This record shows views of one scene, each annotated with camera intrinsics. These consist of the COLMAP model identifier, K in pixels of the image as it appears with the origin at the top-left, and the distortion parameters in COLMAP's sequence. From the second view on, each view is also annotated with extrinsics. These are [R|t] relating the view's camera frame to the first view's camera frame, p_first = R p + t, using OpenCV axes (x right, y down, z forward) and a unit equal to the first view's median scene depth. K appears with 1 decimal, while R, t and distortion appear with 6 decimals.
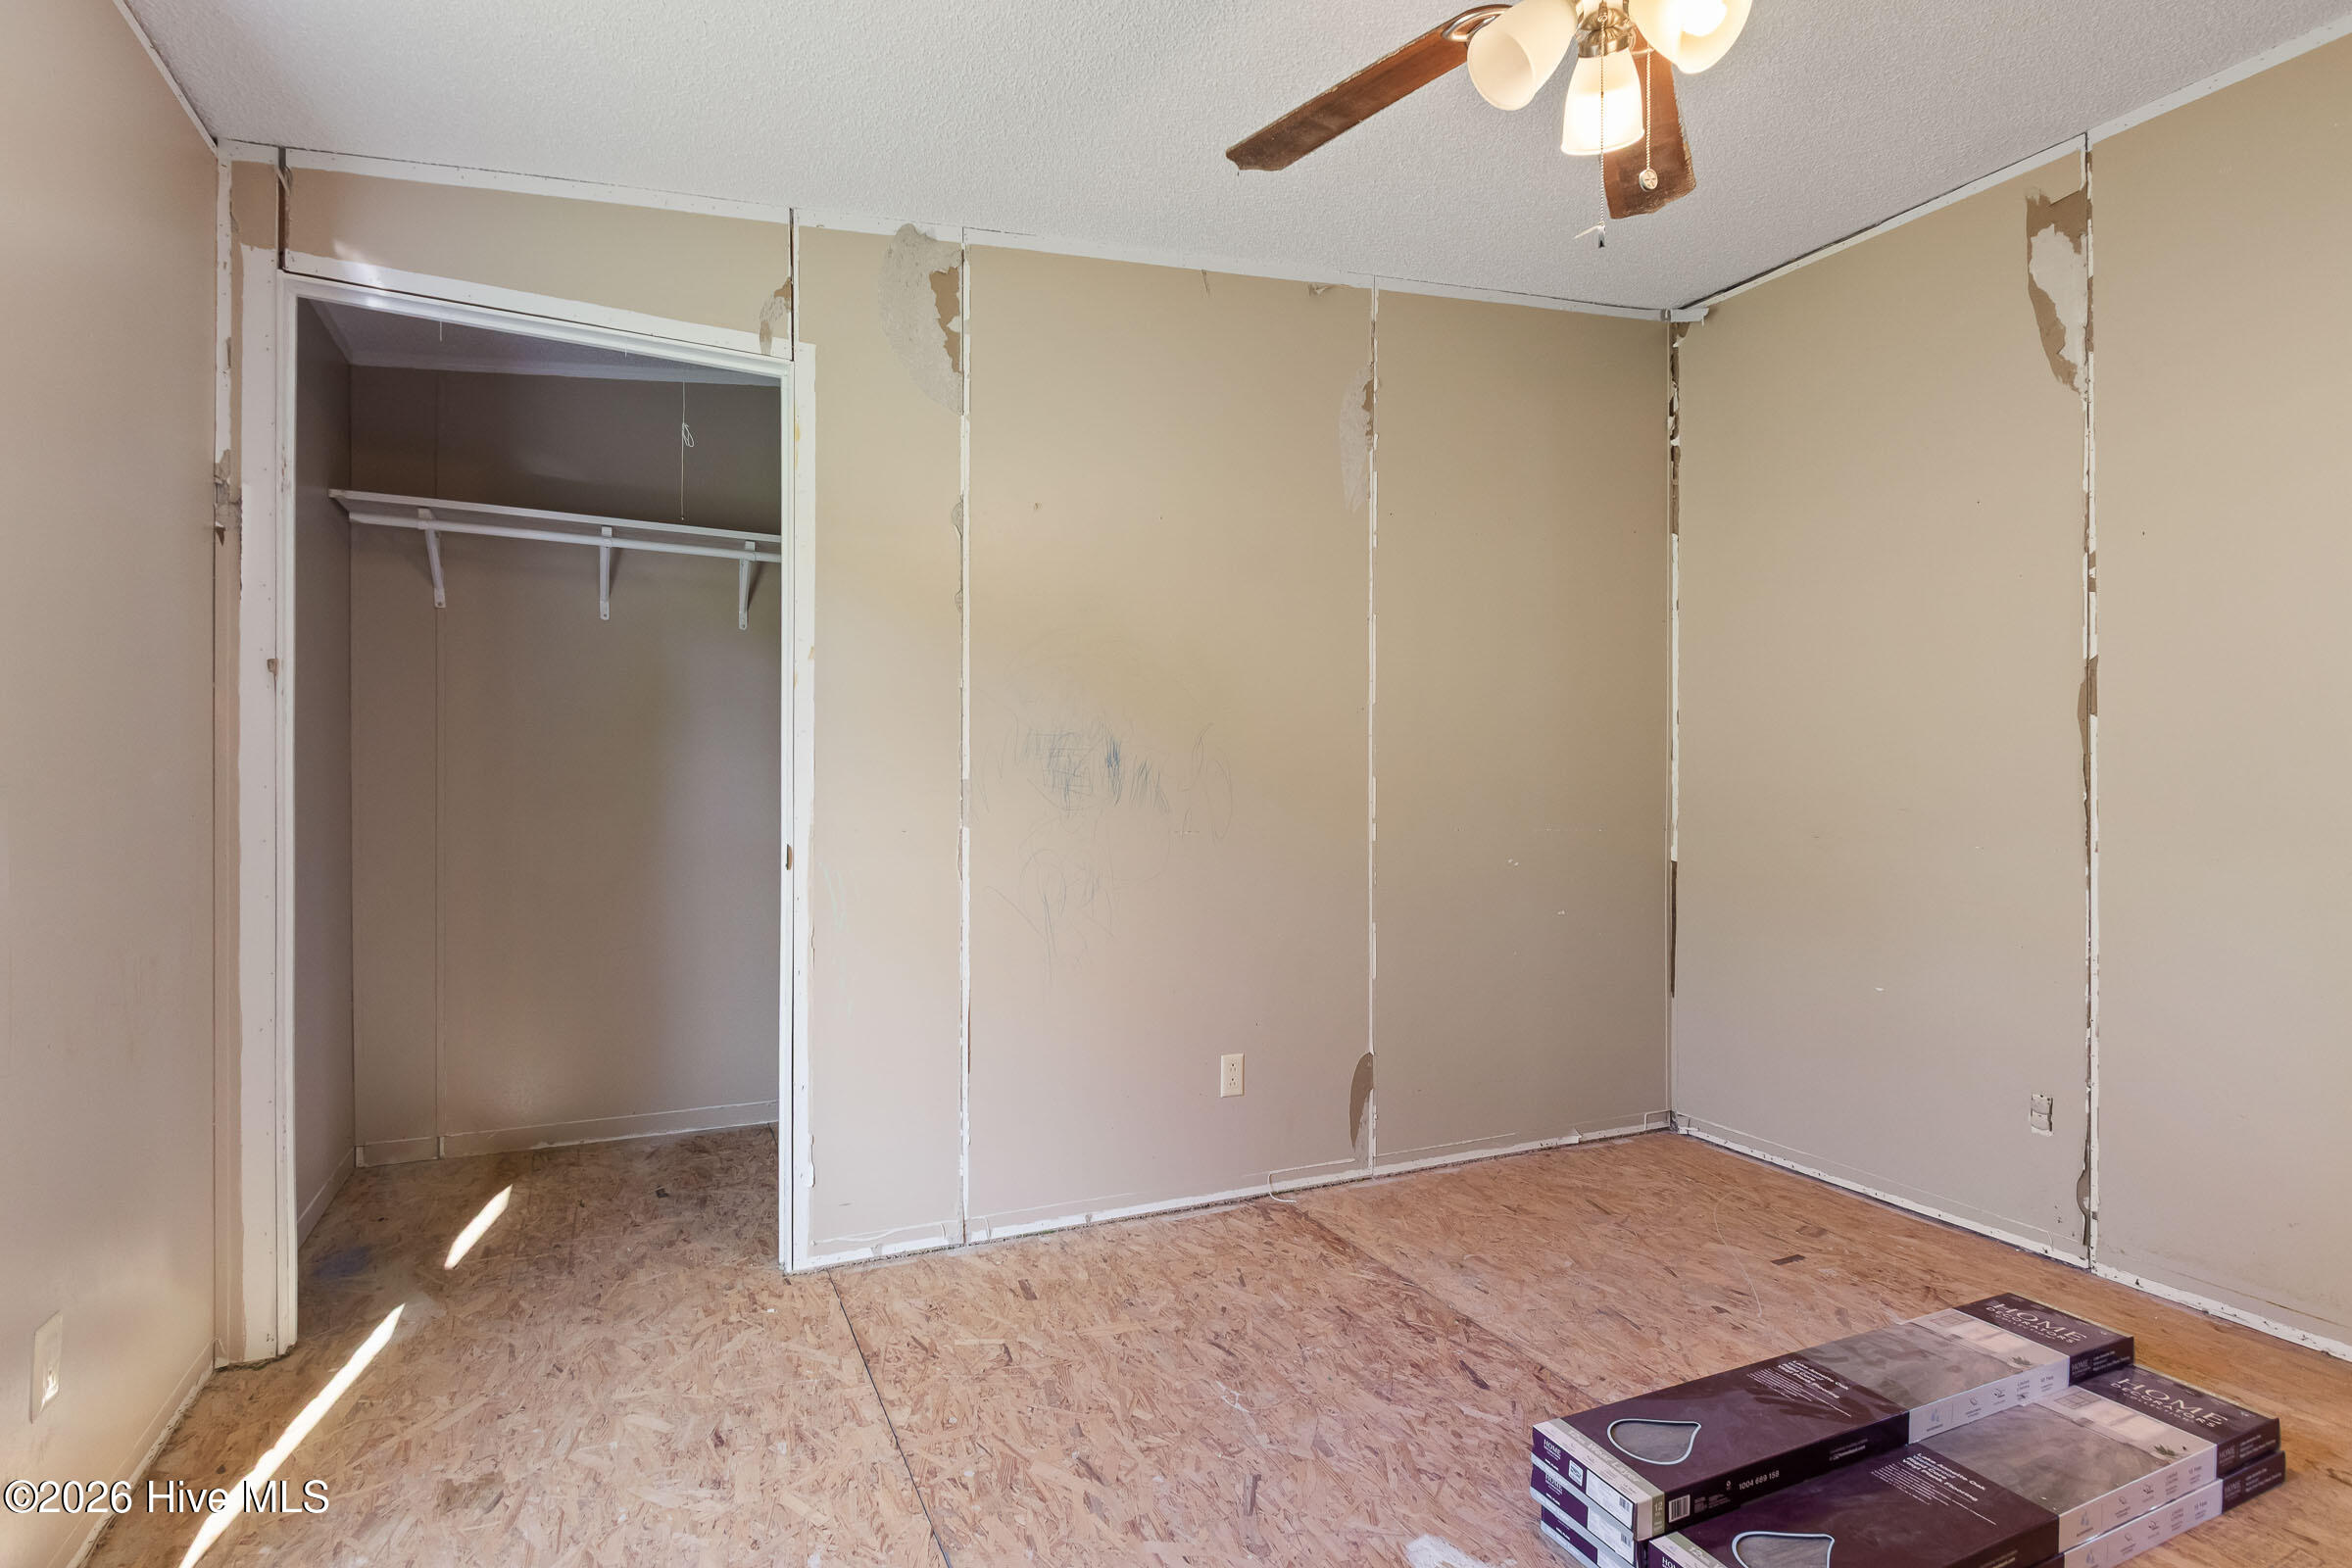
lens RADIAL K [[1073.7, 0, 1144.9], [0, 1073.7, 746.7], [0, 0, 1]] dist [0.001836, -0.001097]
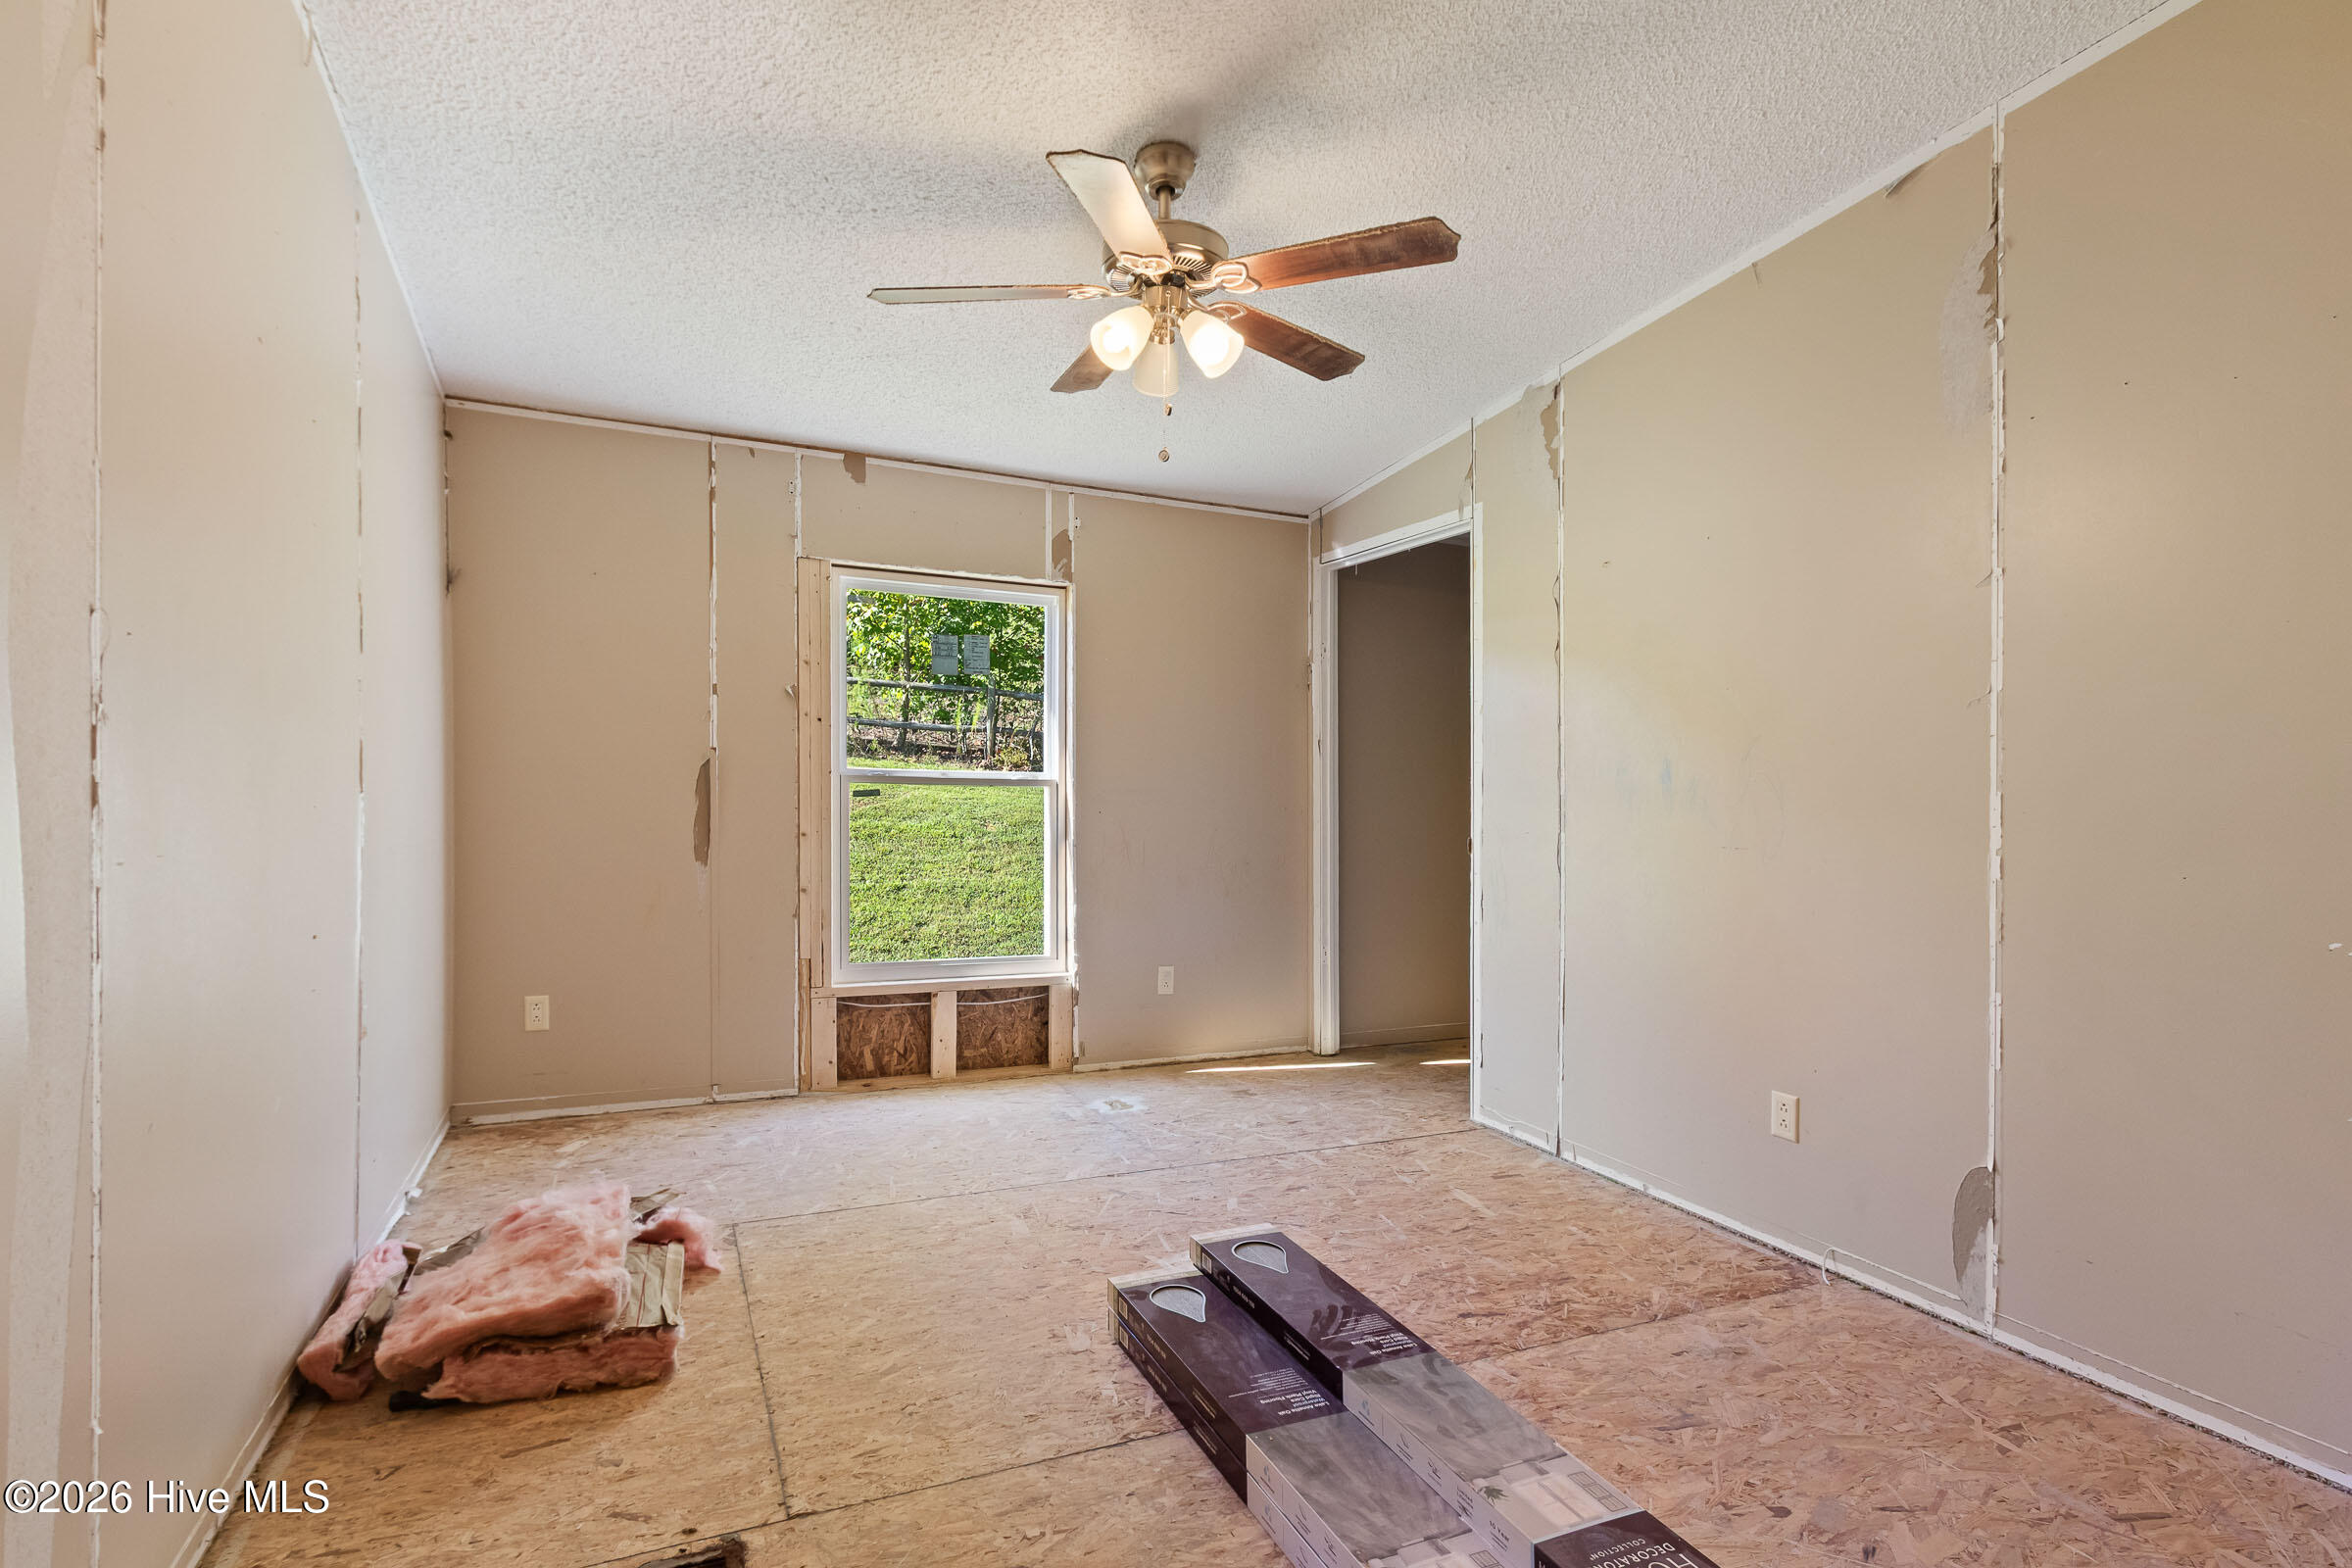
lens RADIAL K [[1091.3, 0, 1174.7], [0, 1091.3, 795.8], [0, 0, 1]] dist [-0.020643, 0.002871]
pose [[0.015146, -0.009206, -0.999843, 1.199598], [0.006998, 0.999934, -0.009101, 0.043078], [0.999861, -0.006859, 0.015209, 0.557075]]
